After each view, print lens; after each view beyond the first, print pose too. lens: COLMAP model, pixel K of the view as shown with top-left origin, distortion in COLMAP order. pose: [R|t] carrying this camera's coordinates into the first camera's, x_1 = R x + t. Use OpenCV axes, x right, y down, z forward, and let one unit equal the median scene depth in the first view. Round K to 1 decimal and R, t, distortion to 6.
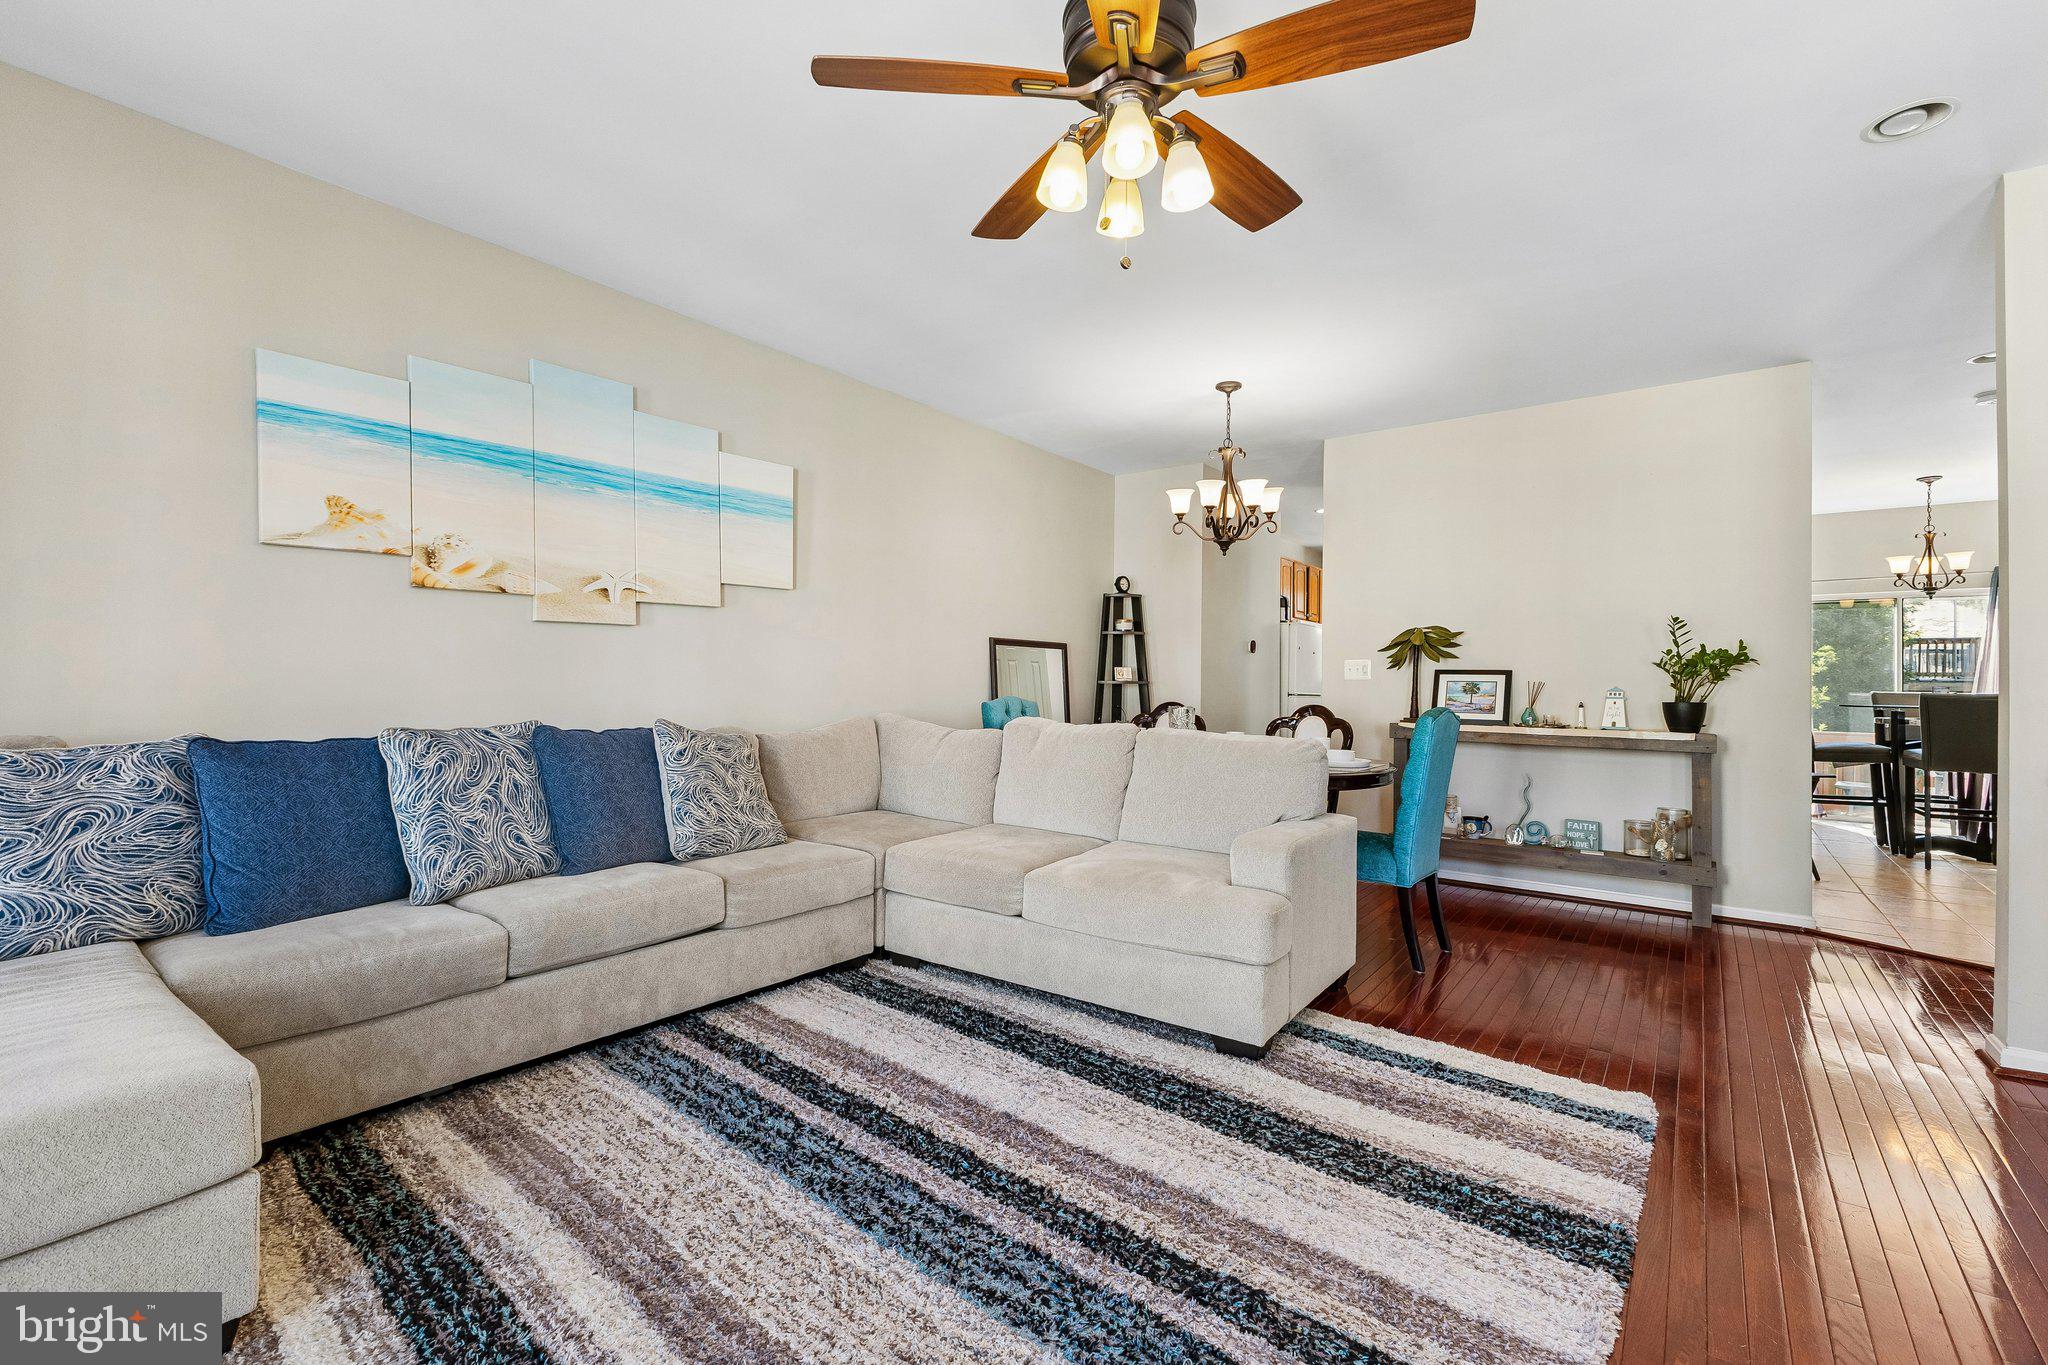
lens RADIAL K [[884.3, 0, 1025.8], [0, 884.3, 676.2], [0, 0, 1]] dist [0.011300, -0.000161]
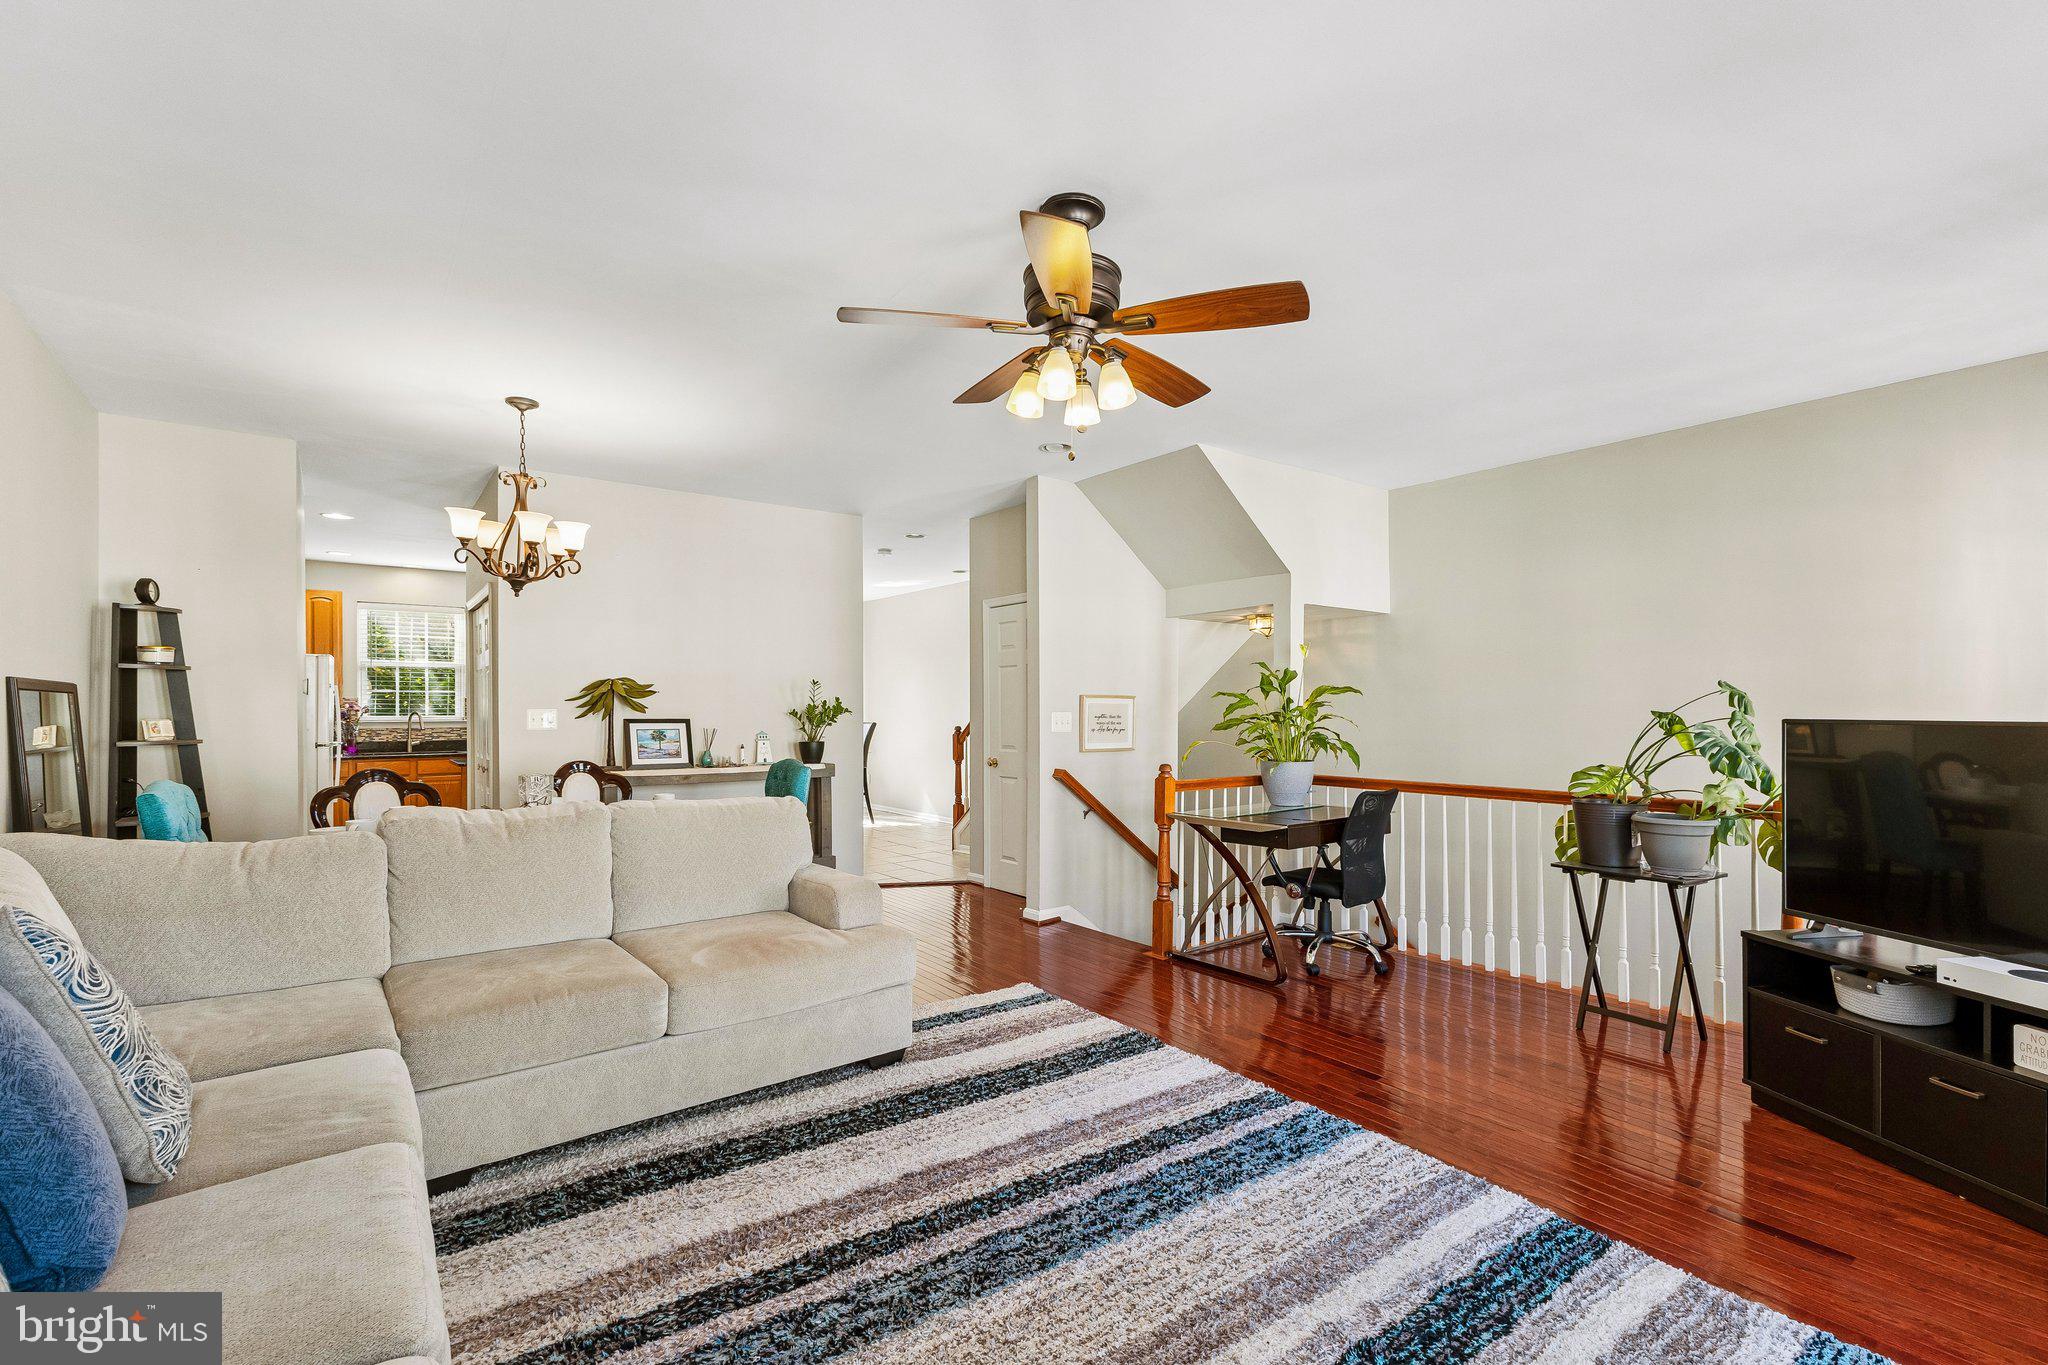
lens RADIAL K [[902.2, 0, 1027.8], [0, 902.2, 703.3], [0, 0, 1]] dist [0.010767, 0.000032]
pose [[0.265898, -0.005974, 0.963983, -0.830589], [-0.003924, 0.999966, 0.007279, -0.065820], [-0.963993, -0.005718, 0.265865, 0.464659]]
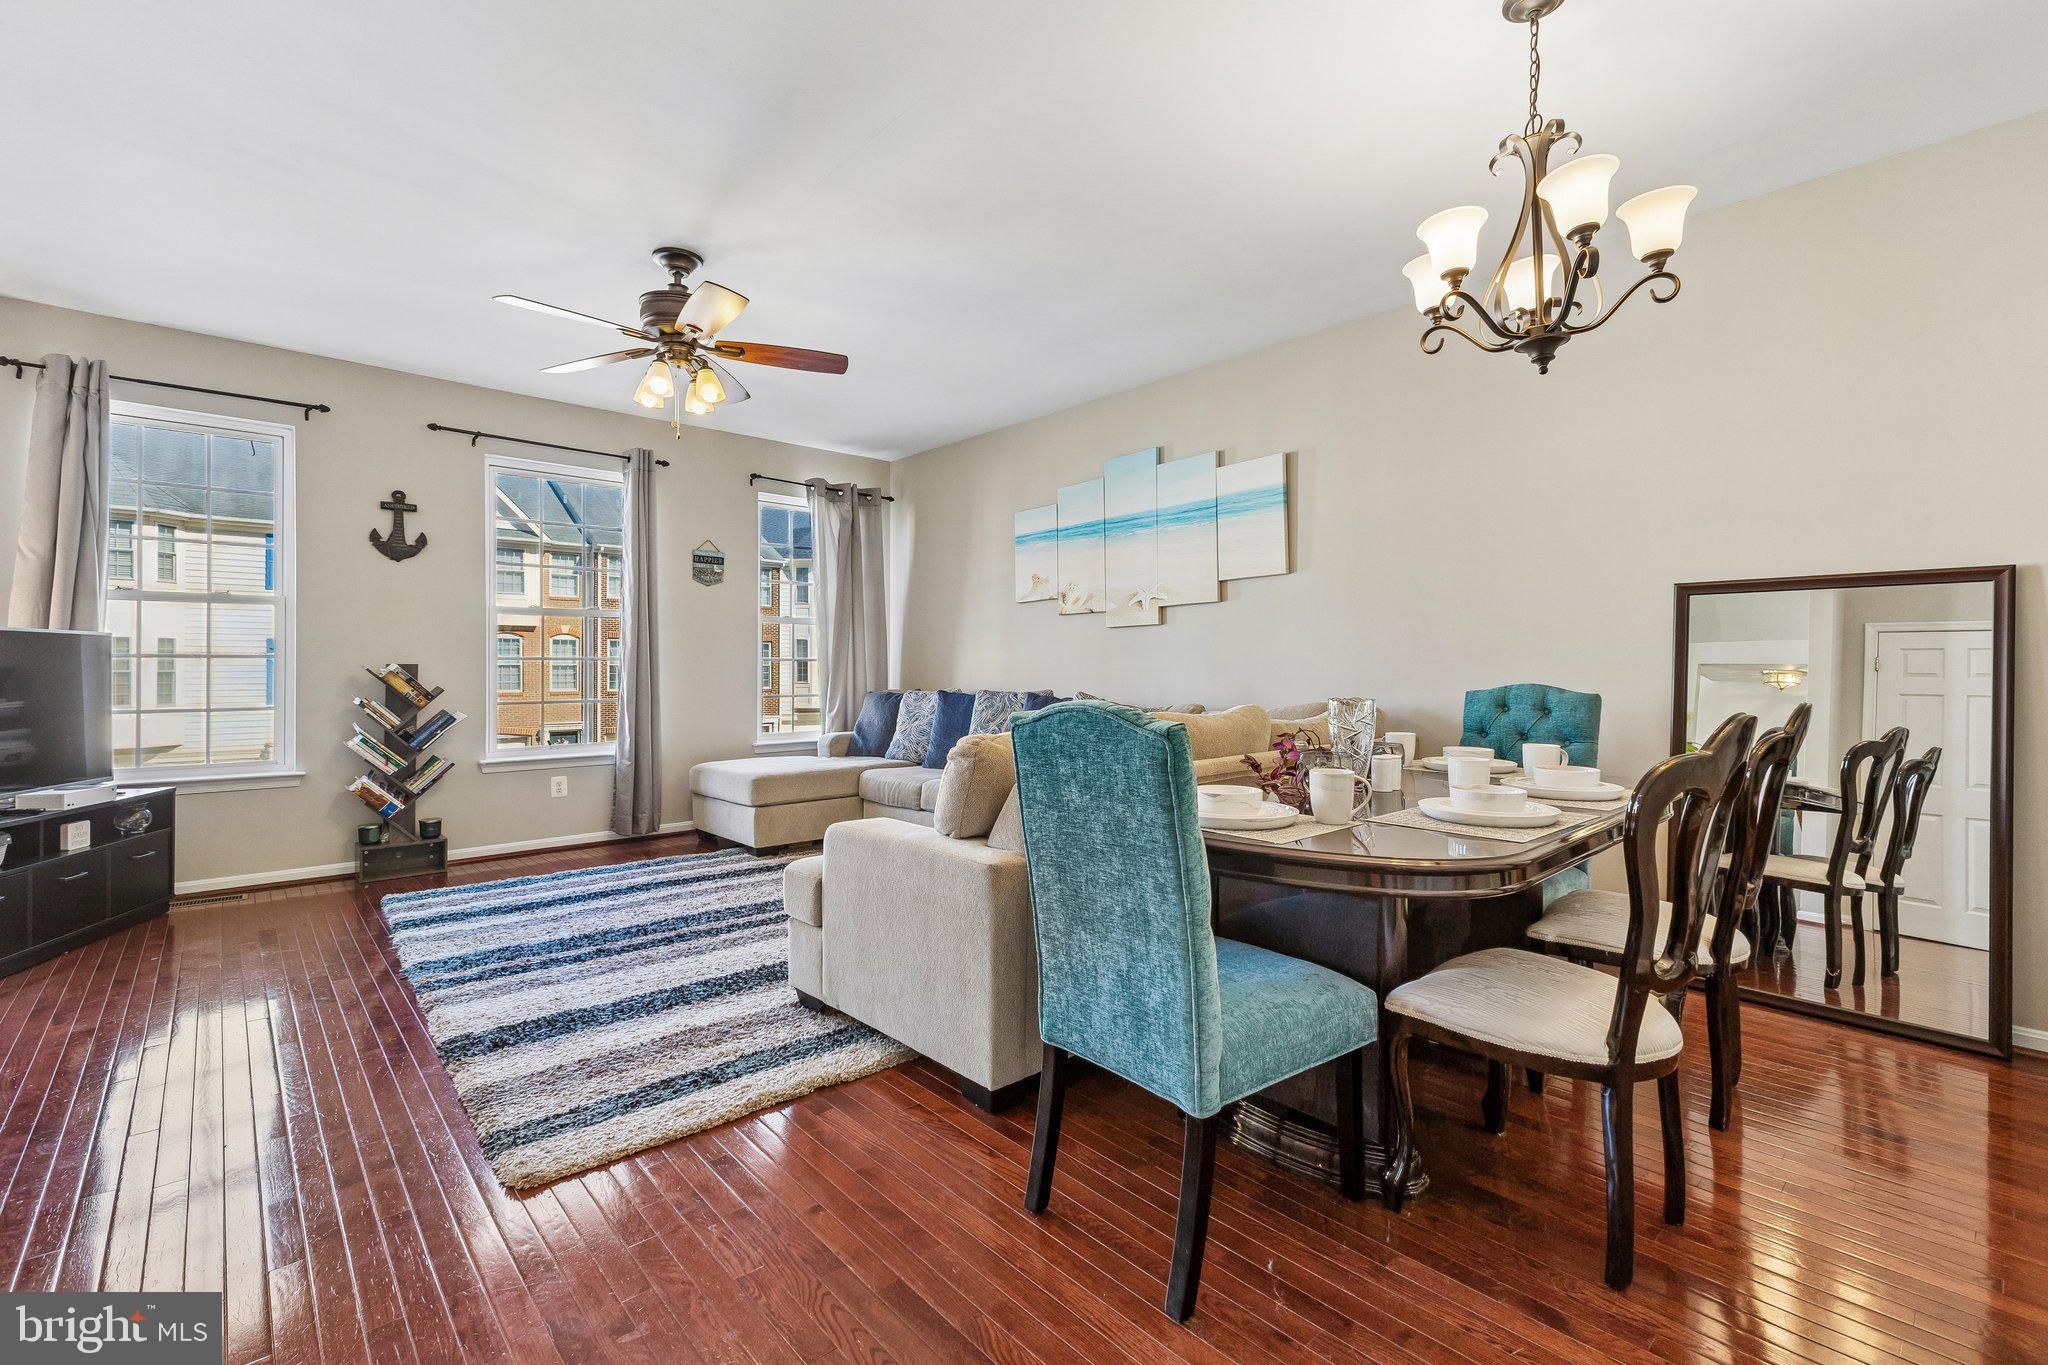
lens RADIAL K [[884.3, 0, 1025.8], [0, 884.3, 676.2], [0, 0, 1]] dist [0.011300, -0.000161]
pose [[-0.173979, -0.002759, -0.984746, 1.199981], [0.004609, 0.999983, -0.003616, 0.032814], [0.984739, -0.005168, -0.173963, 1.358117]]
